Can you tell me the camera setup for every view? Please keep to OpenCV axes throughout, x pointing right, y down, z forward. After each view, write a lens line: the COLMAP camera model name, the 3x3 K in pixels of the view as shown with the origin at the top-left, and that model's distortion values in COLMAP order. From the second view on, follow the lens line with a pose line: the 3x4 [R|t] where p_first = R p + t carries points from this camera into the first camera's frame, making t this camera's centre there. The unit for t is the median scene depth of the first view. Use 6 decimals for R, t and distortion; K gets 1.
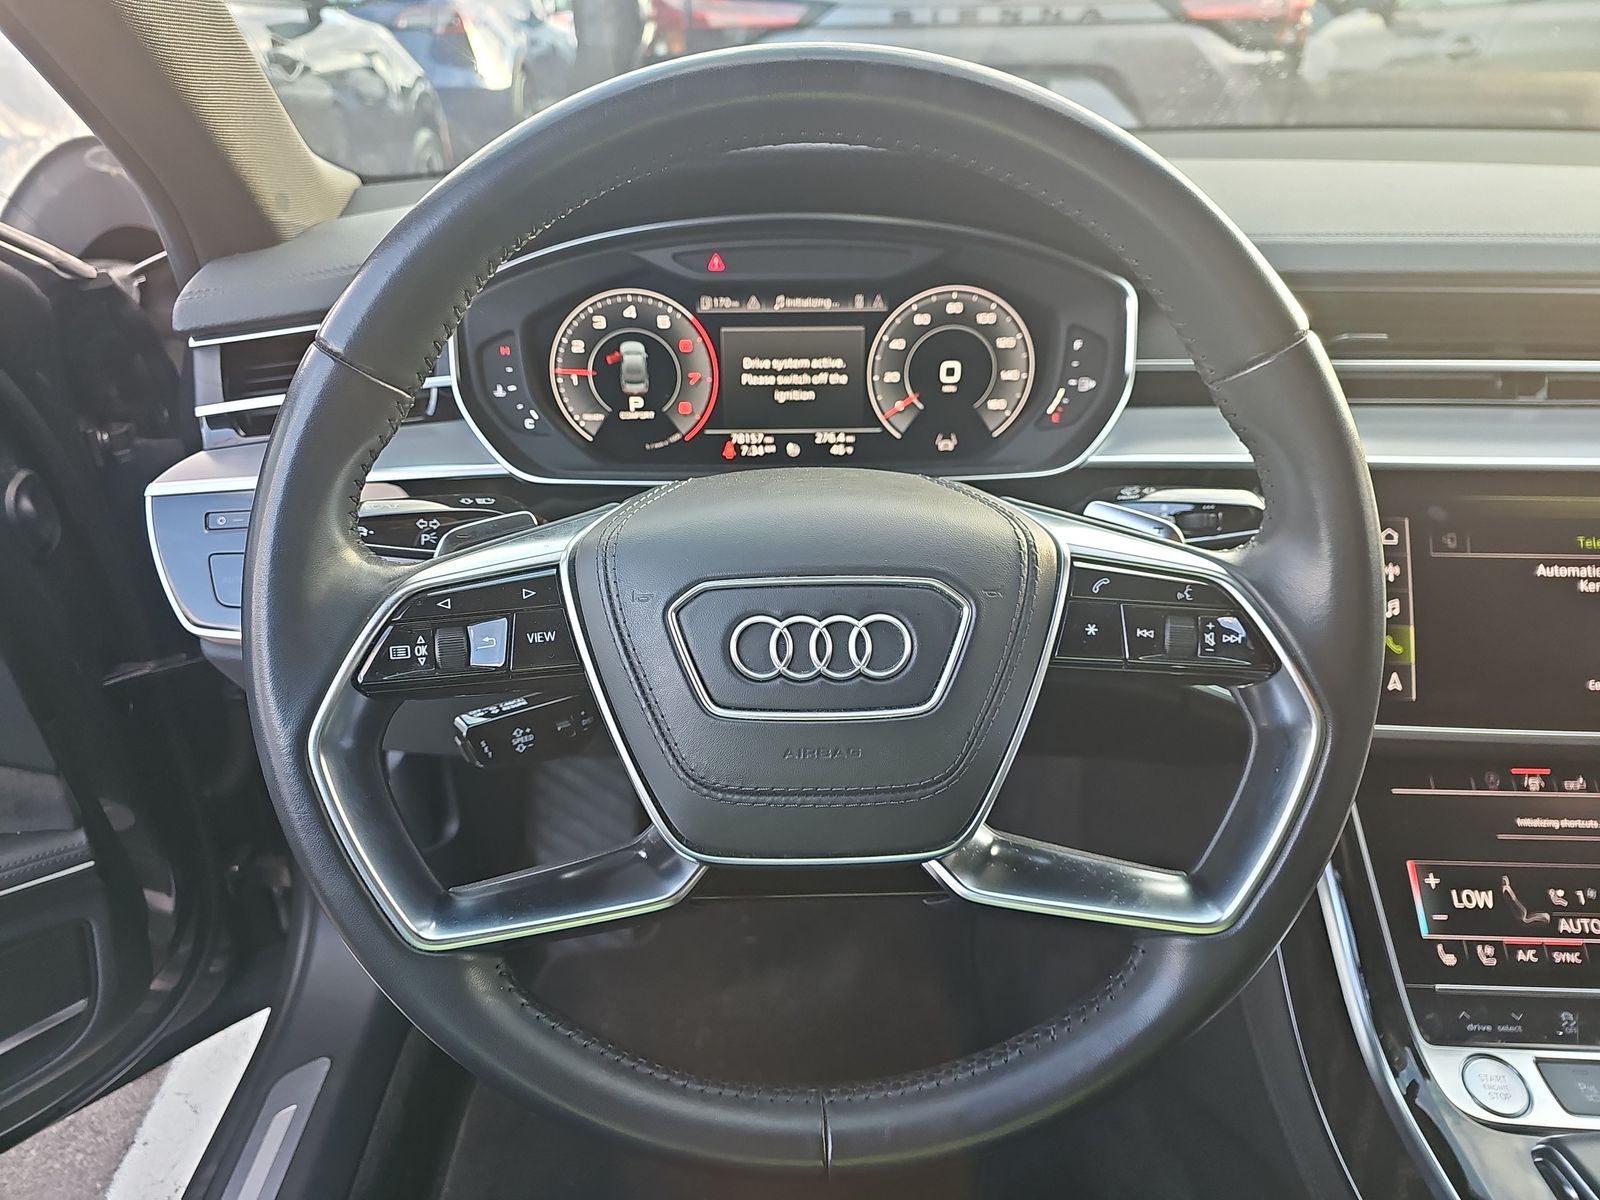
lens RADIAL K [[1121.8, 0, 800.0], [0, 1121.8, 600.0], [0, 0, 1]] dist [0.024769, -0.002899]
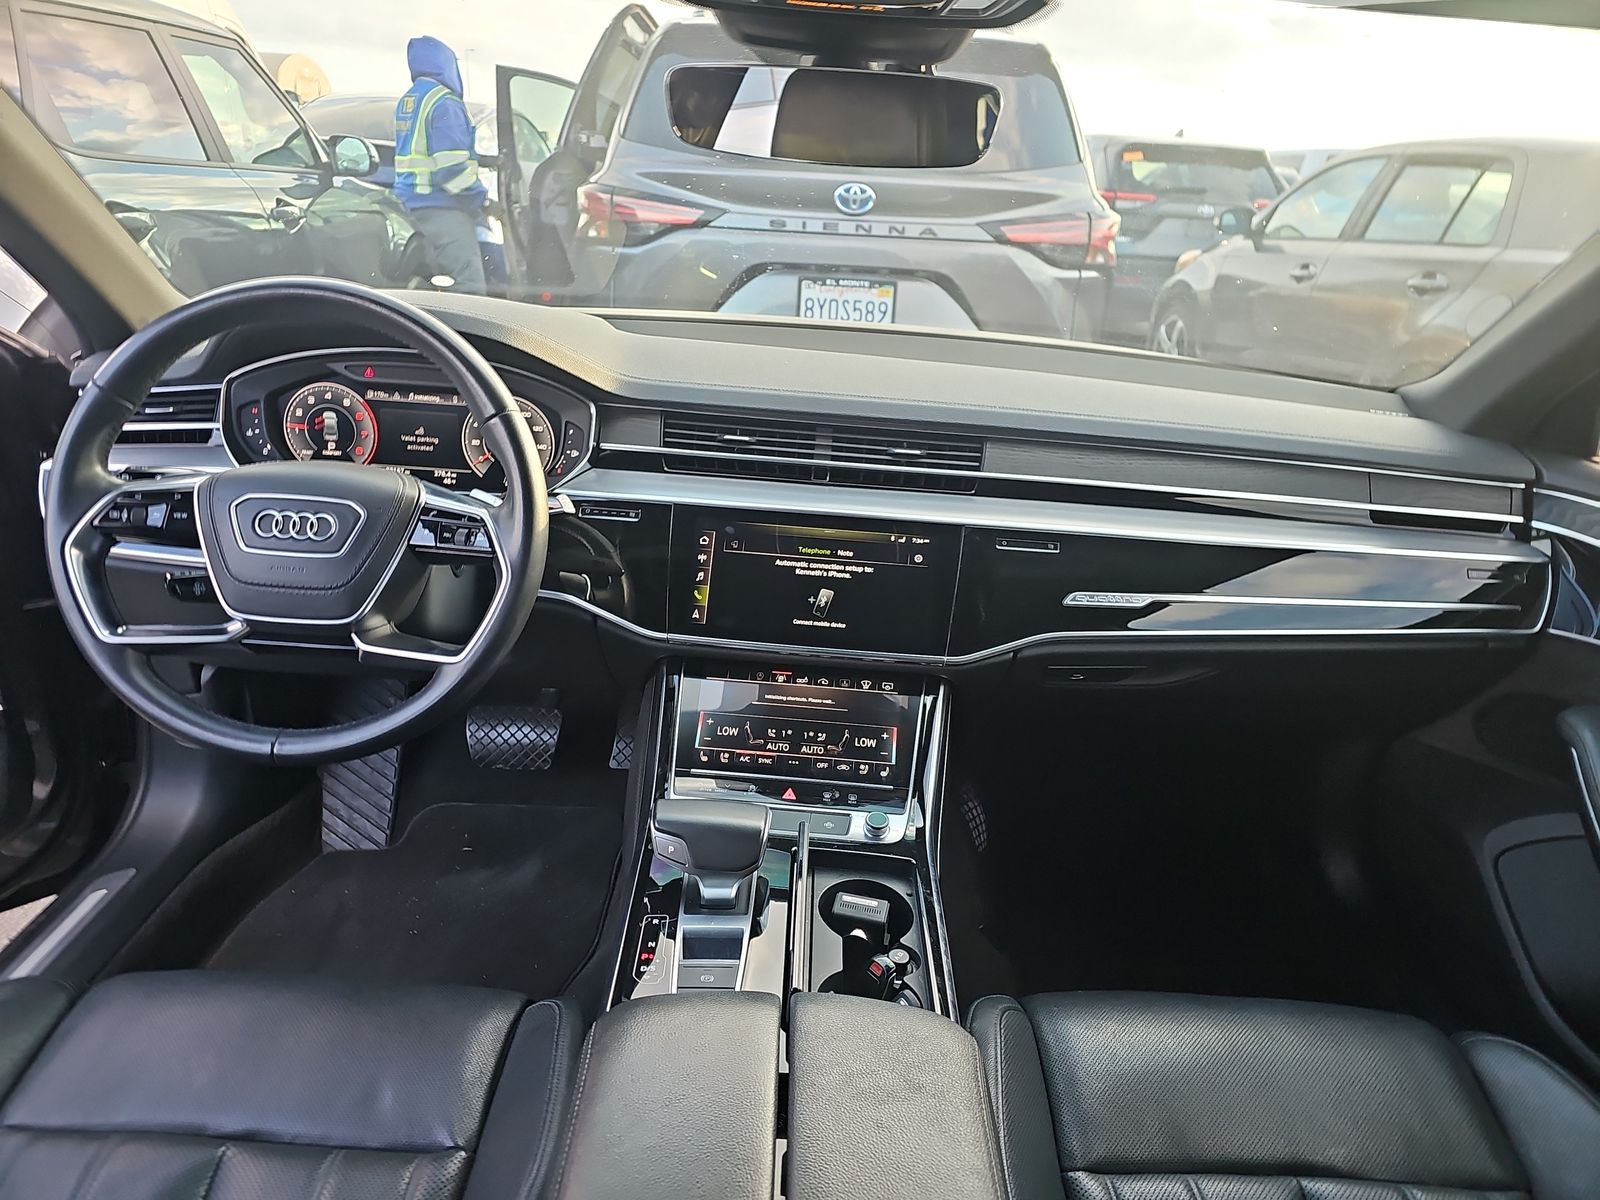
lens RADIAL K [[1046.9, 0, 800.0], [0, 1046.9, 600.0], [0, 0, 1]] dist [-0.021994, -0.000672]
pose [[0.996545, 0.071346, 0.042520, 0.550926], [-0.066238, 0.991569, -0.111370, 0.205817], [-0.050107, 0.108169, 0.992869, -0.666662]]
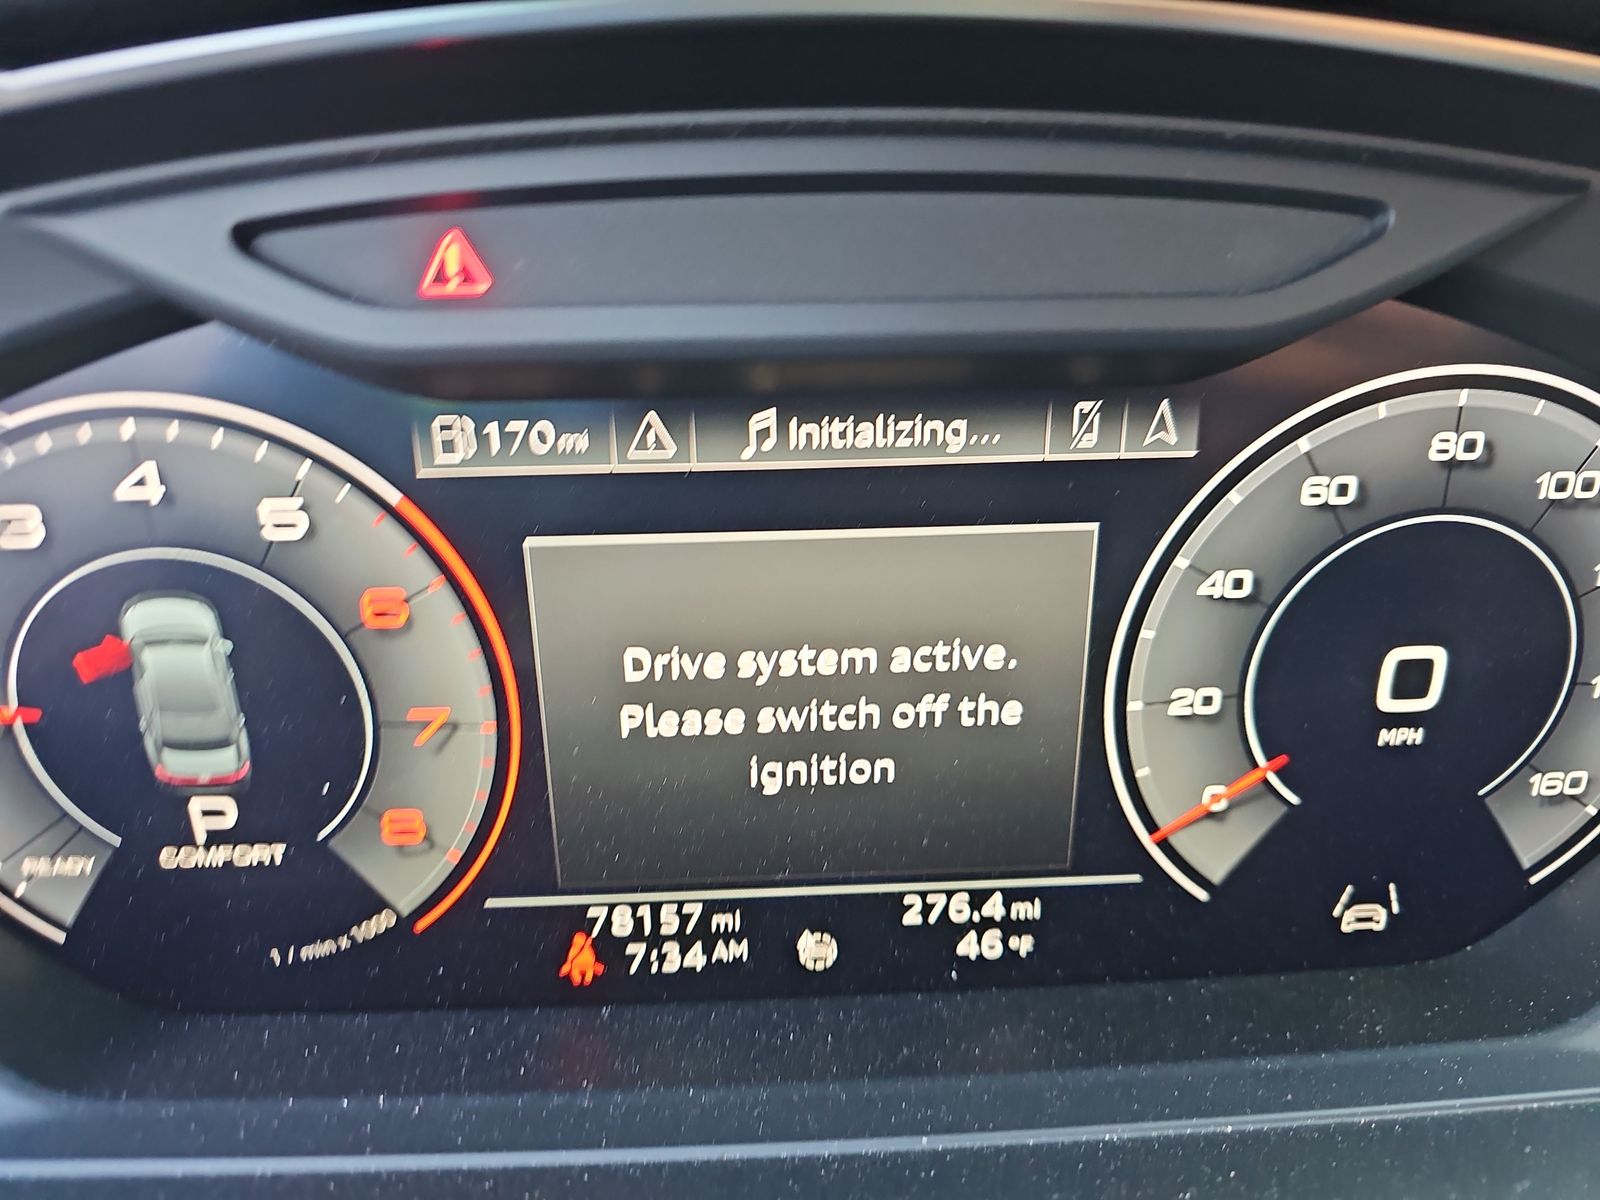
lens RADIAL K [[1250.4, 0, 800.0], [0, 1250.4, 600.0], [0, 0, 1]] dist [-0.078153, -0.001988]
pose [[0.999374, -0.016265, 0.031406, -0.018715], [0.017871, 0.998510, -0.051555, -0.210147], [-0.030521, 0.052084, 0.998176, 0.719082]]
